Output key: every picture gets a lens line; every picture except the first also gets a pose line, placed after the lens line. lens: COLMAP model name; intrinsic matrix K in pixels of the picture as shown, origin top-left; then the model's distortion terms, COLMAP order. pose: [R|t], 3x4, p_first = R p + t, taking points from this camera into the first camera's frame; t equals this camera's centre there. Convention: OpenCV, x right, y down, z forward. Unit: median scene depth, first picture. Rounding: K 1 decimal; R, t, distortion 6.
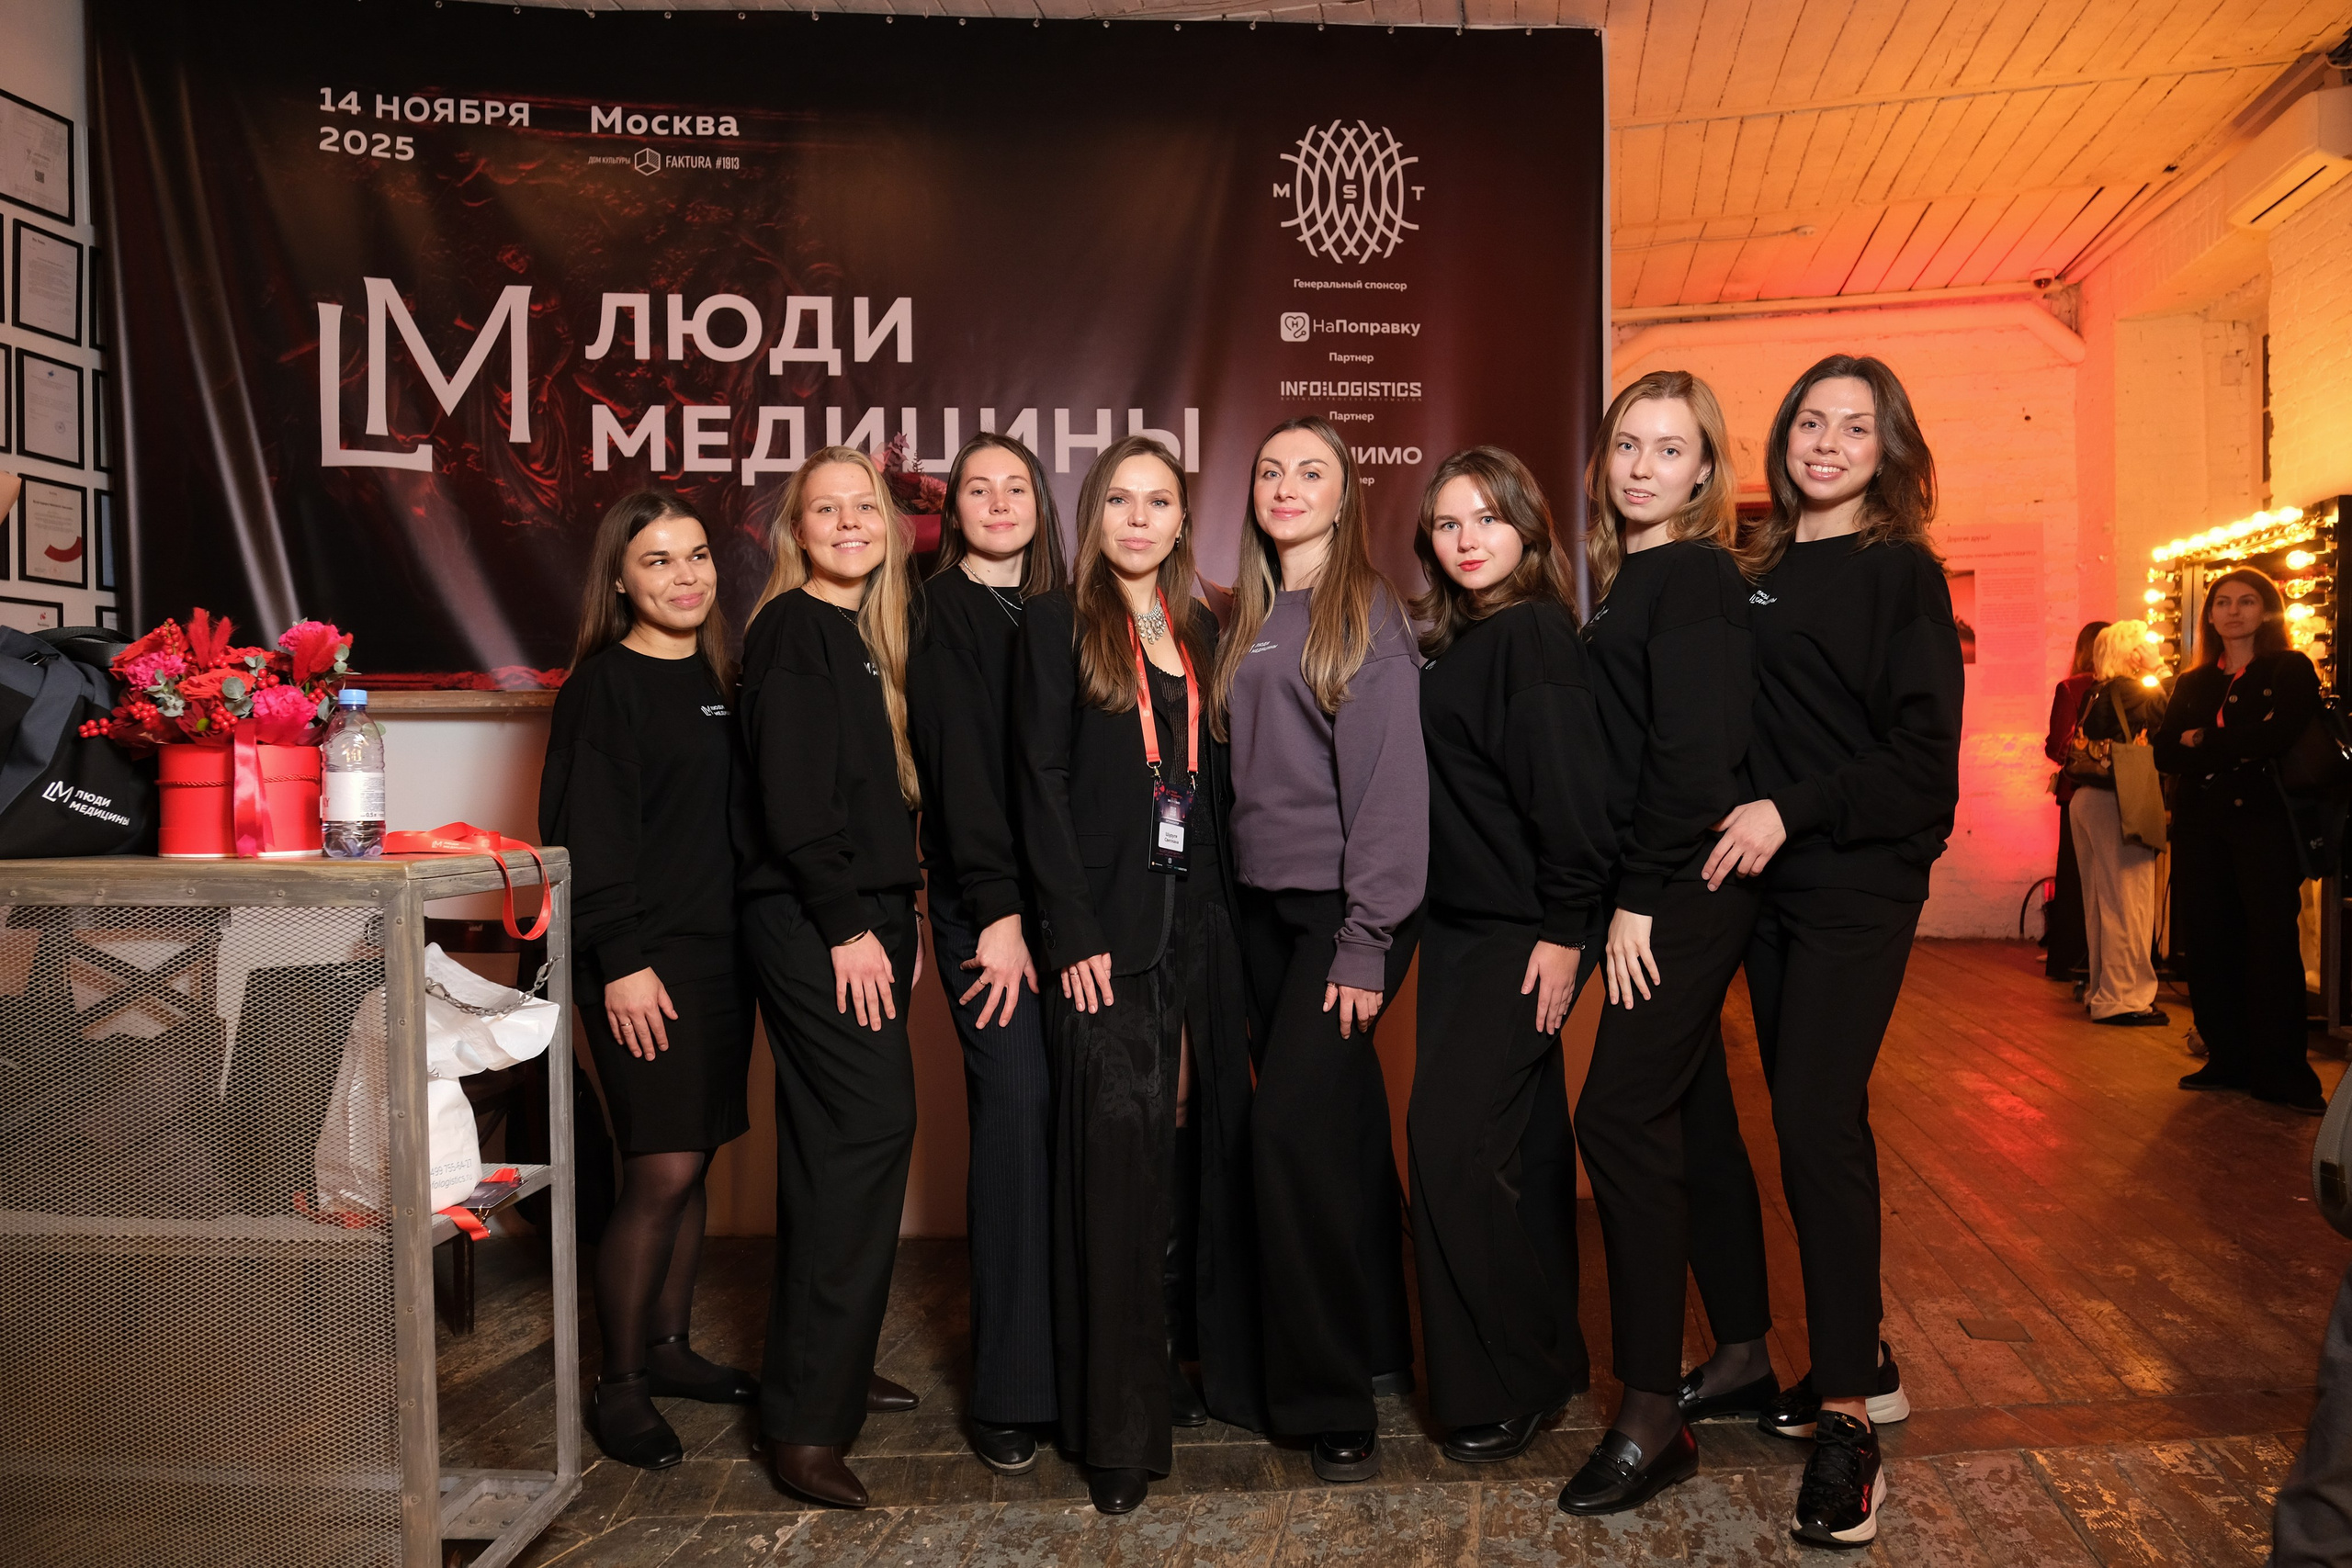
lens RADIAL K [[1596.8, 0, 1178.6], [0, 1596.8, 806.8], [0, 0, 1]] dist [-0.027810, 0.012313]
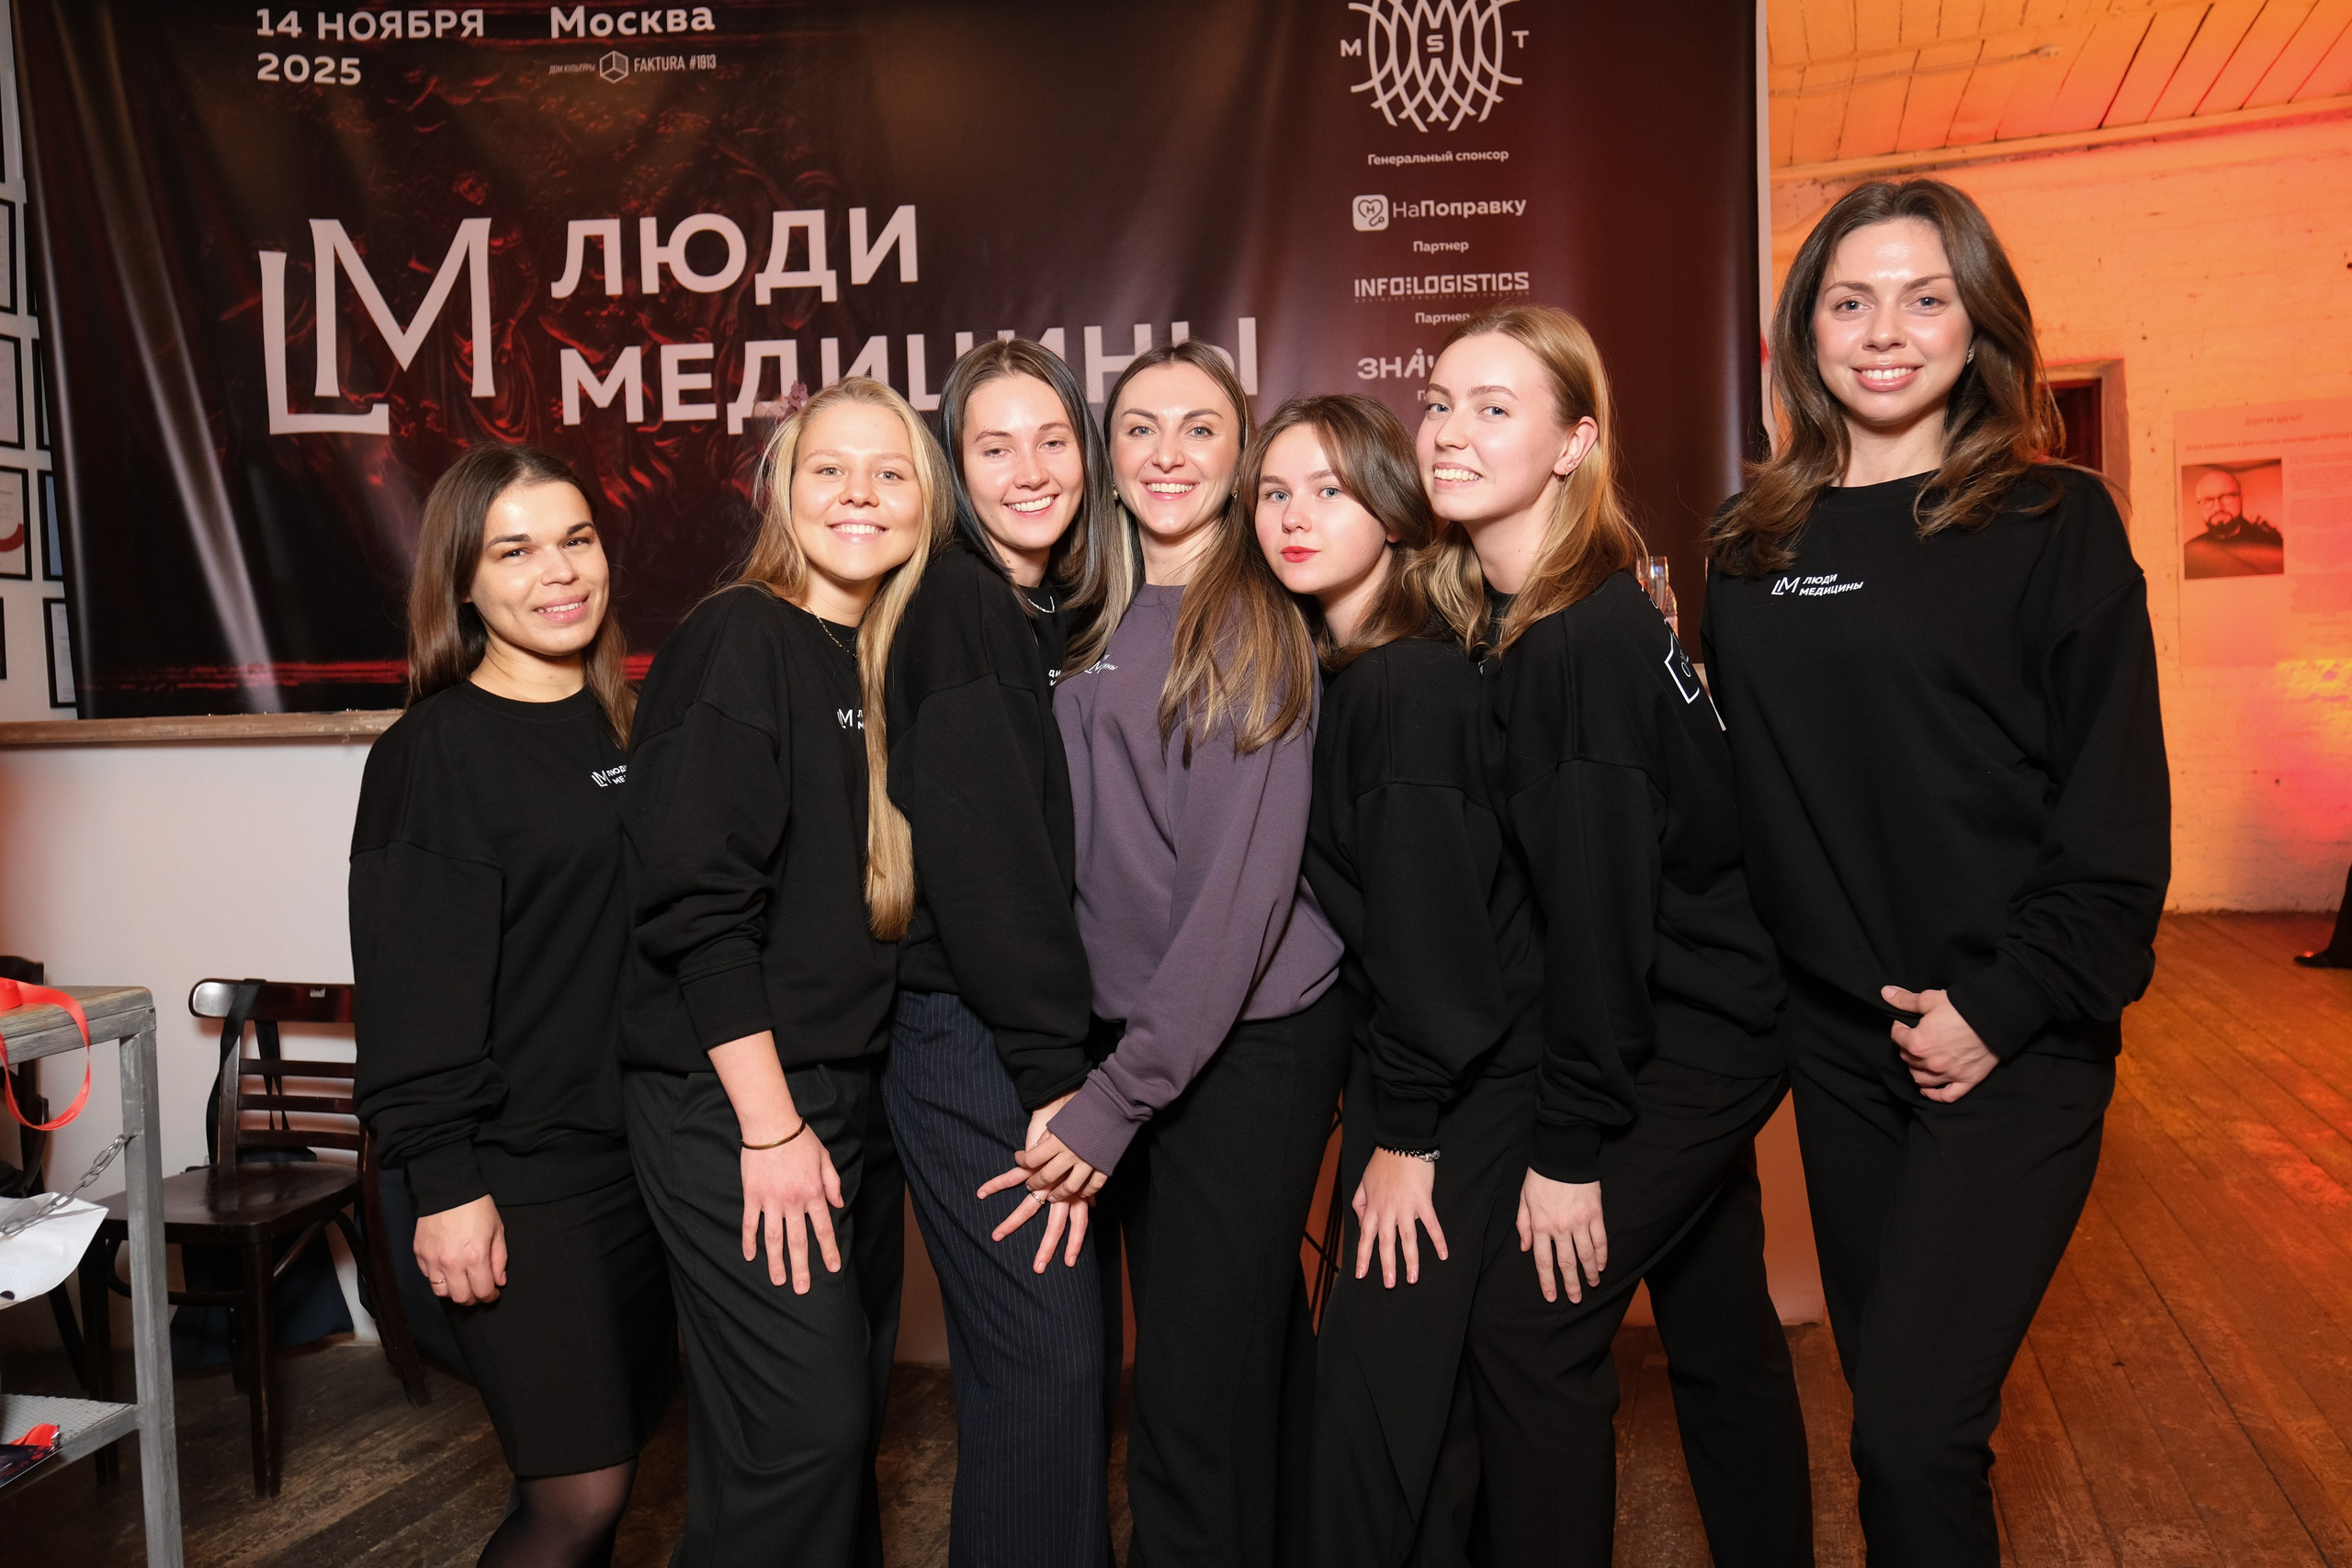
lens RADIAL K [[1702.9, 0, 1157.8], [0, 1702.9, 756.8], [0, 0, 1]] dist [-0.031396, 0.018580]
pose [[0.990374, -0.015614, -0.137532, 0.083236], [0.018231, 0.999676, 0.017790, -0.038394], [0.137209, -0.020126, 0.990338, 0.111904]]
